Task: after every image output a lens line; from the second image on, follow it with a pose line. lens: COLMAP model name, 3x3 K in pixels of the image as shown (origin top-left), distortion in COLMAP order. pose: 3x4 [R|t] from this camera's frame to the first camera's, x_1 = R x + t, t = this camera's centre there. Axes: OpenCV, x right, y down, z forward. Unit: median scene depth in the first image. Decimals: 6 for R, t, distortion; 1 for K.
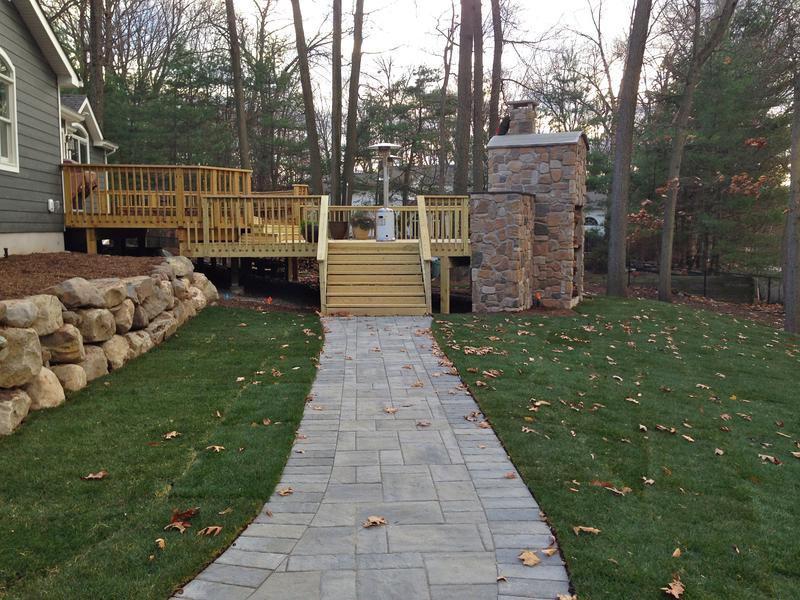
lens RADIAL K [[735.3, 0, 405.2], [0, 735.3, 301.6], [0, 0, 1]] dist [0.174325, -0.260617]
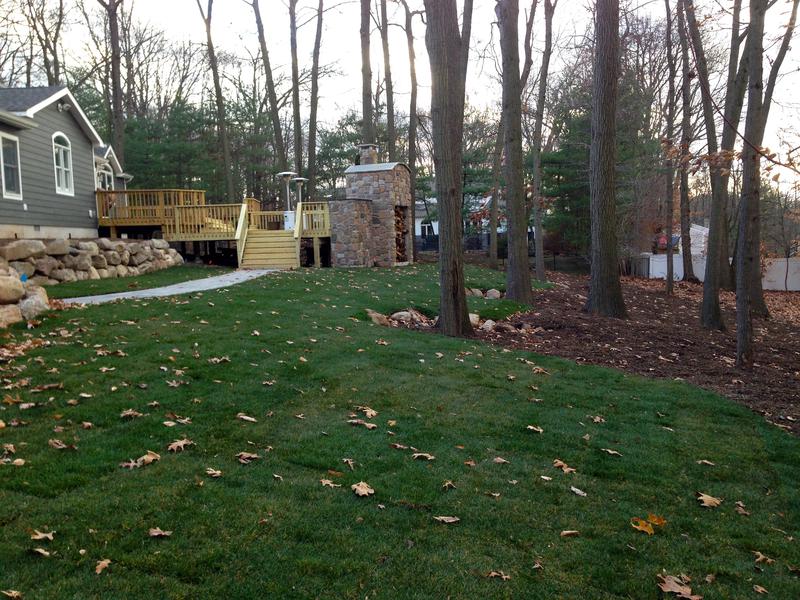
lens RADIAL K [[735.3, 0, 405.2], [0, 735.3, 301.6], [0, 0, 1]] dist [0.174325, -0.260617]
pose [[0.998913, -0.028245, -0.037086, 0.325460], [0.027695, 0.999500, -0.015270, 0.123408], [0.037499, 0.014226, 0.999195, -0.727359]]
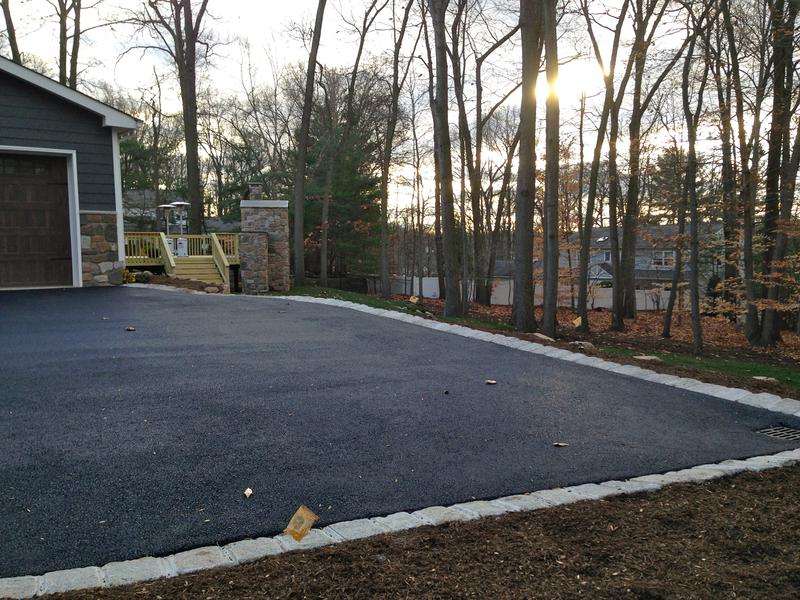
lens RADIAL K [[735.3, 0, 405.2], [0, 735.3, 301.6], [0, 0, 1]] dist [0.174325, -0.260617]
pose [[0.879612, -0.041063, 0.473917, -0.456123], [0.052555, 0.998557, -0.011024, 0.080550], [-0.472780, 0.034603, 0.880501, -0.913454]]
